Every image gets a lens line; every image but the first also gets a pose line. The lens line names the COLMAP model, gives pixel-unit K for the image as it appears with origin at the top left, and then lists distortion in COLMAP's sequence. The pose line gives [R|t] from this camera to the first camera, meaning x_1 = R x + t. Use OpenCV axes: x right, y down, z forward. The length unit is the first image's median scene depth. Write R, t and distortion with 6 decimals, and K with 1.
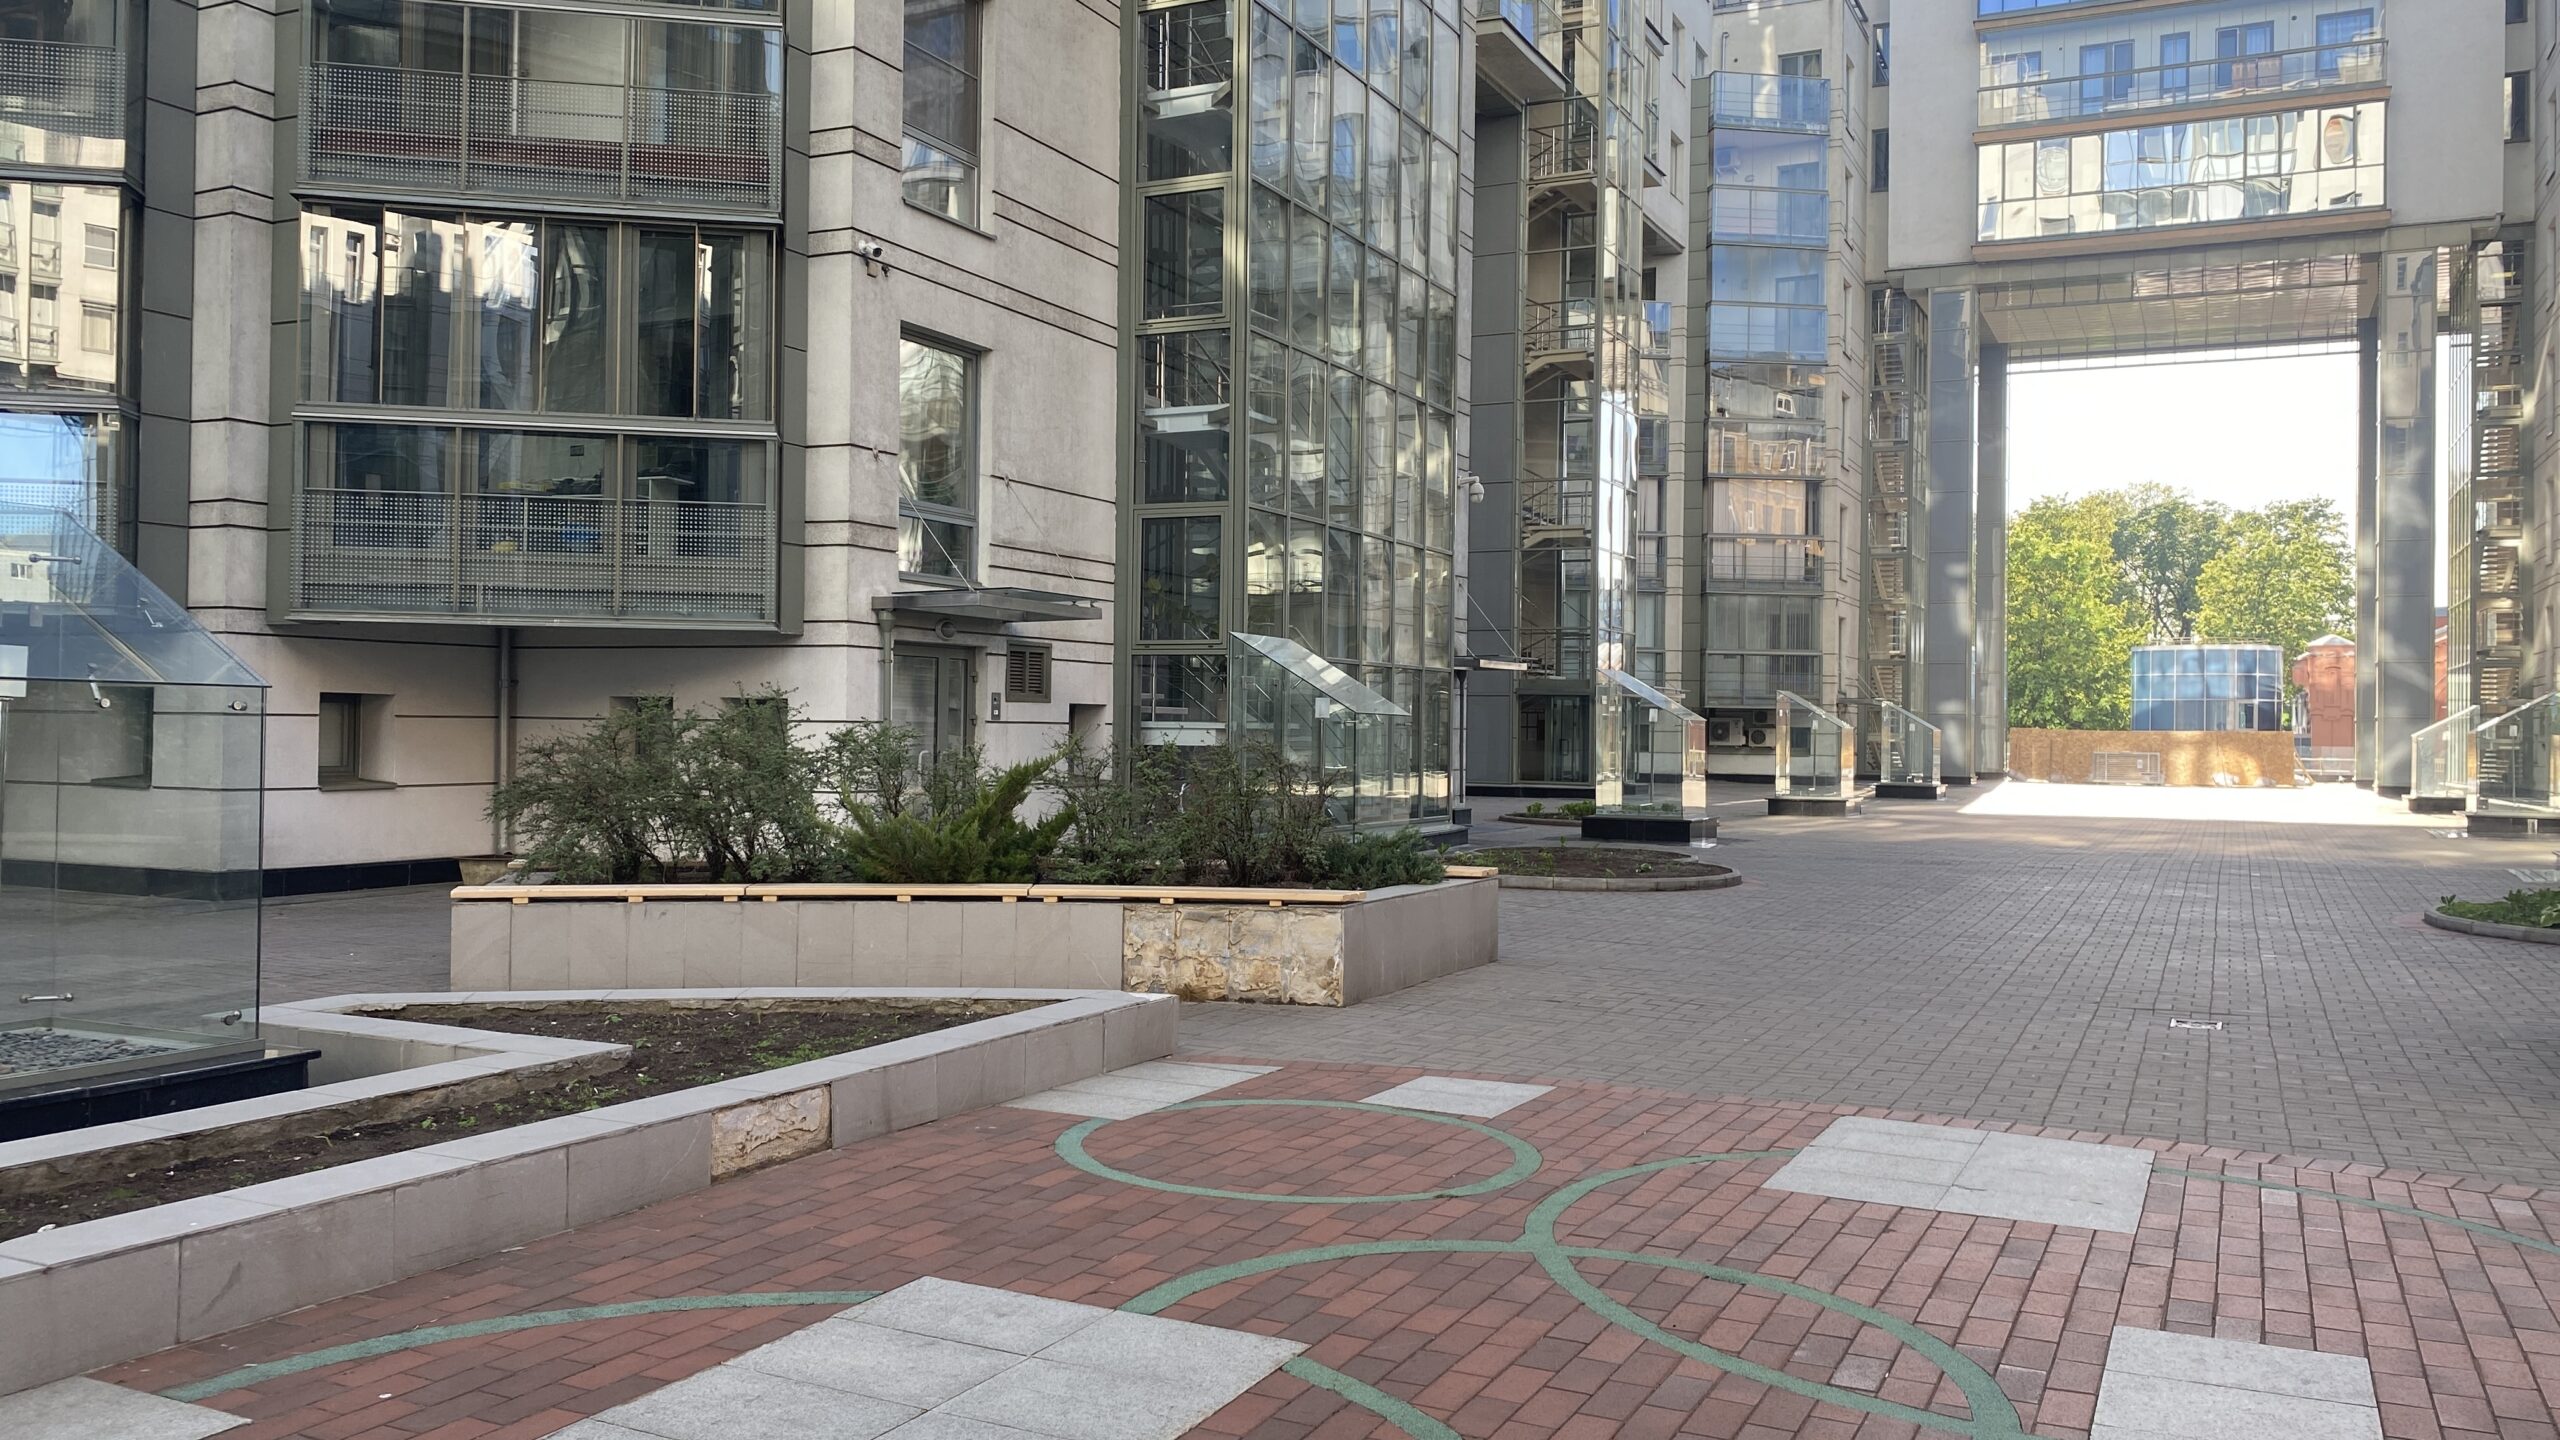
lens RADIAL K [[1936.8, 0, 1290.6], [0, 1936.8, 717.0], [0, 0, 1]] dist [0.003100, -0.002210]
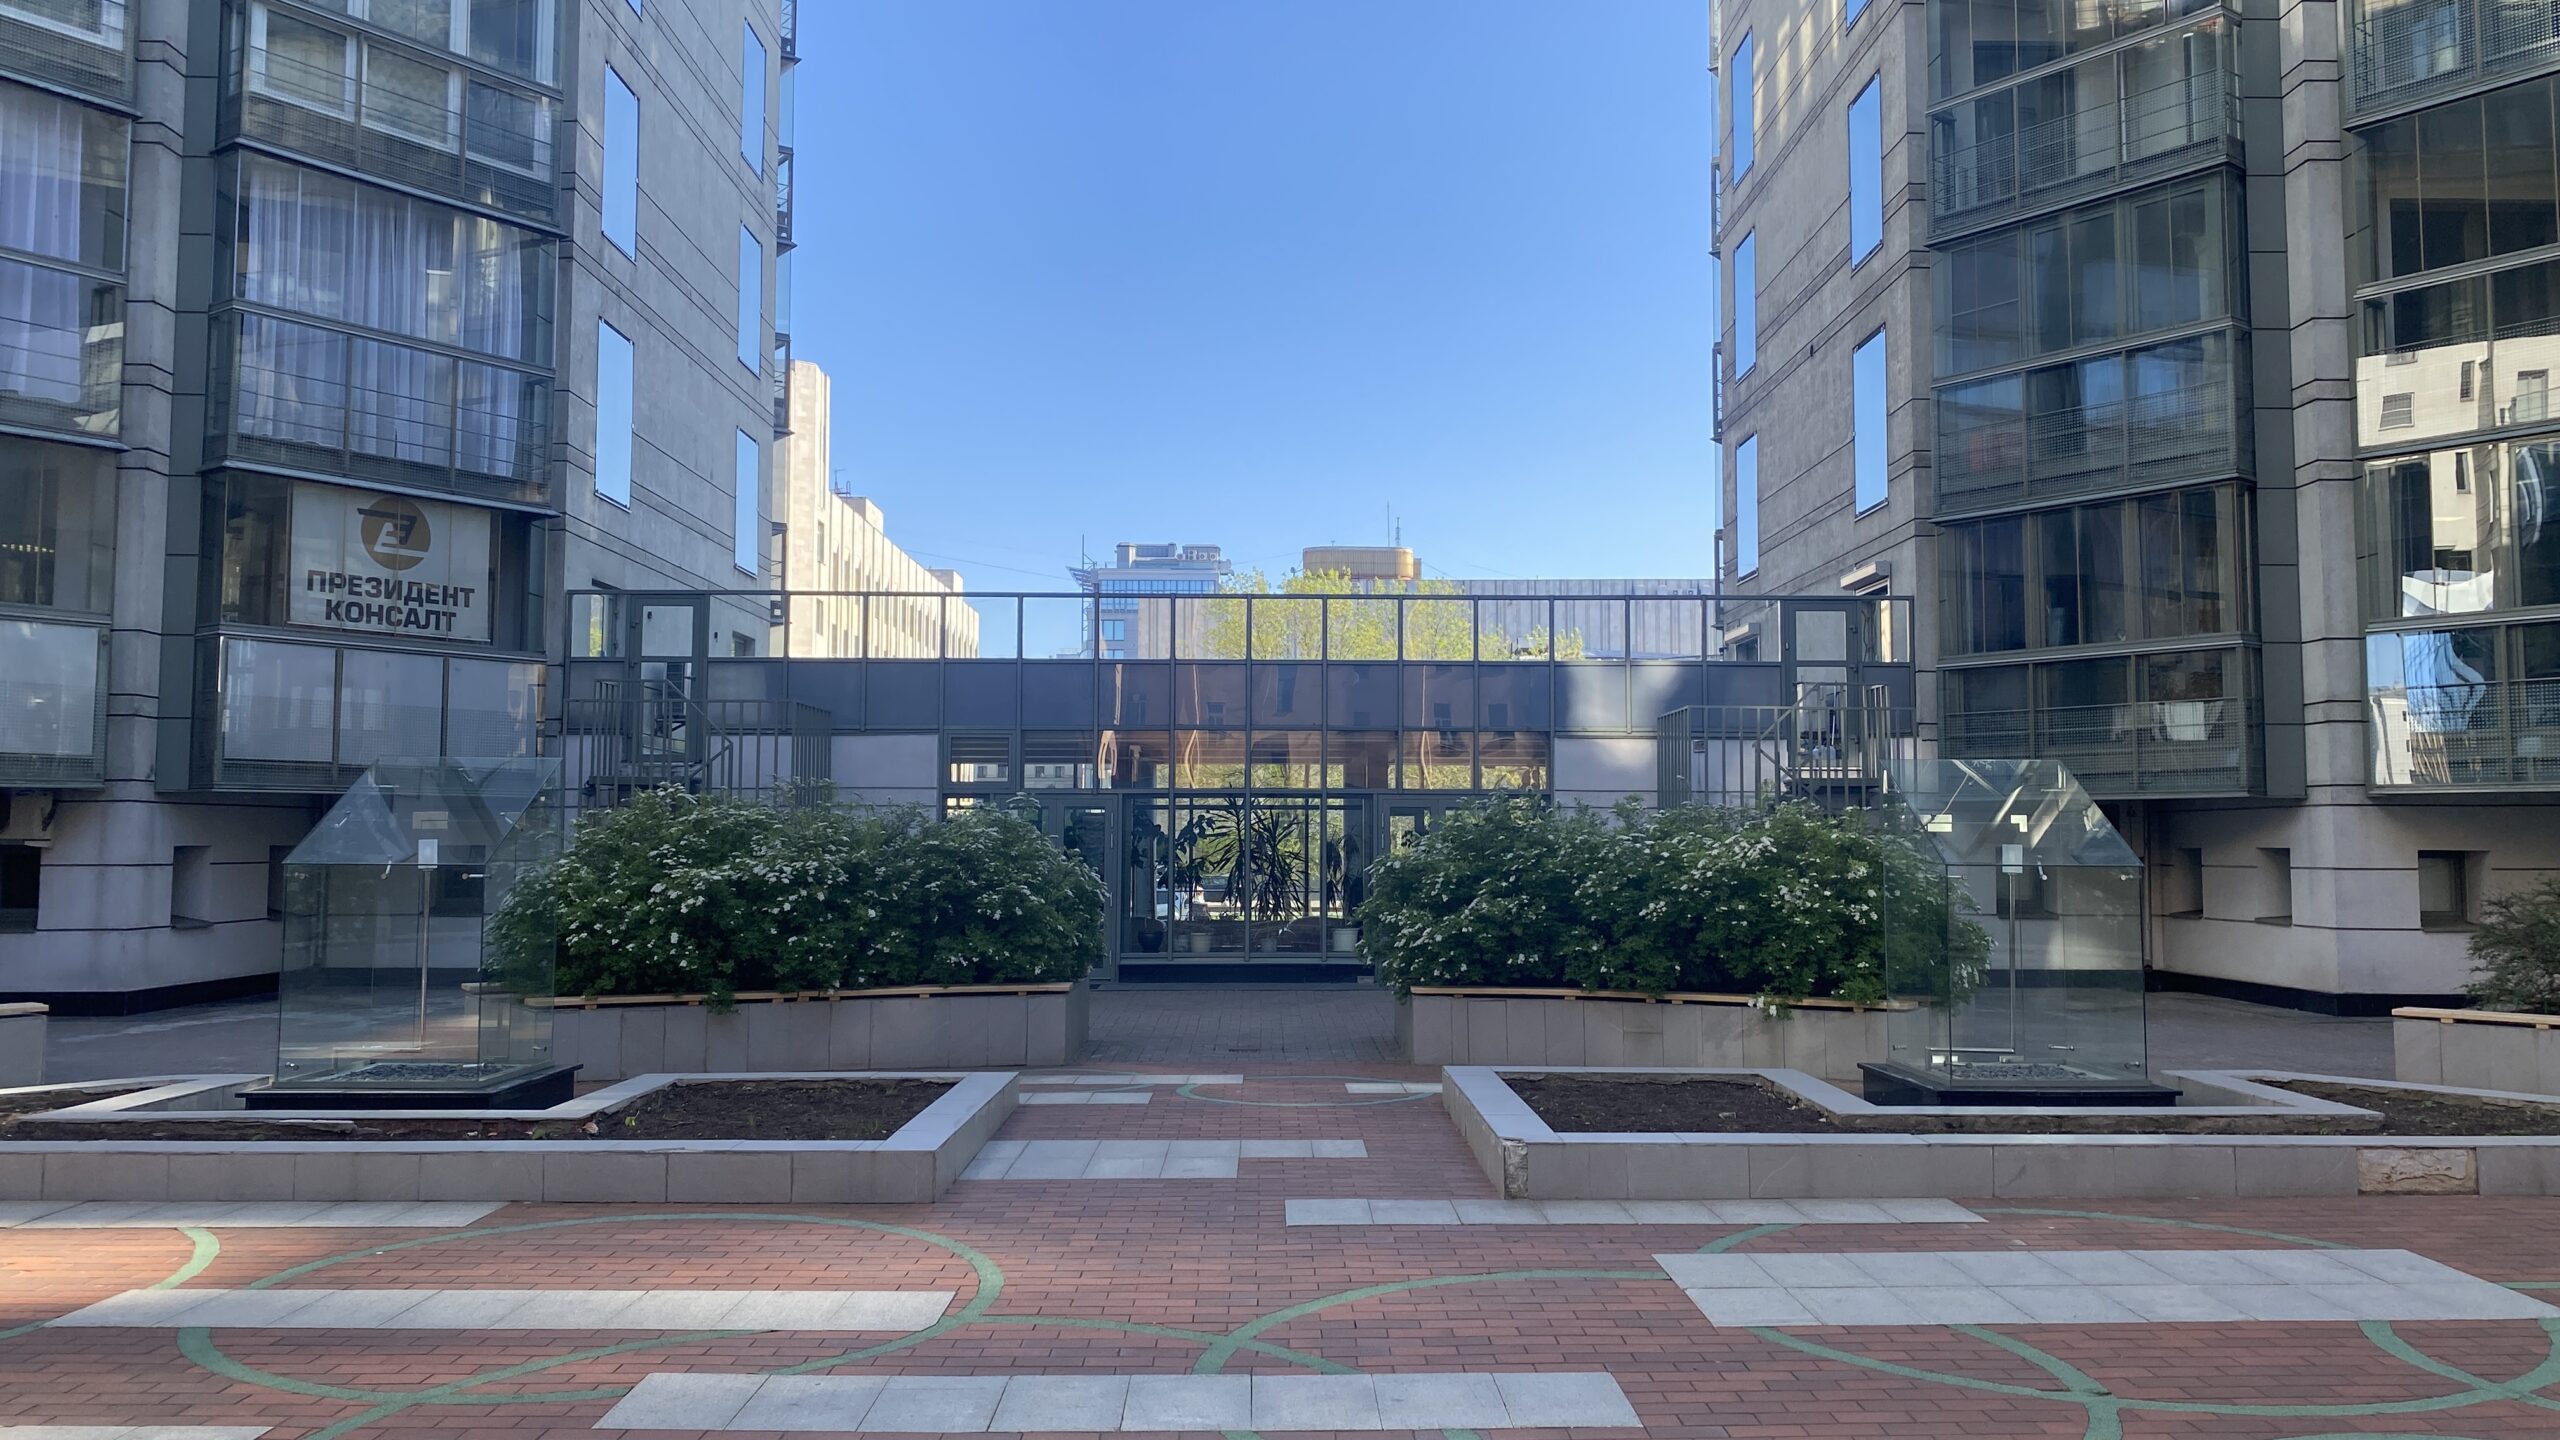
lens RADIAL K [[1936.8, 0, 1281.0], [0, 1936.8, 720.4], [0, 0, 1]] dist [0.003100, -0.002210]
pose [[0.435088, -0.071473, -0.897547, 0.300640], [0.010279, 0.997174, -0.074424, -0.011278], [0.900329, 0.023155, 0.434593, -0.180501]]
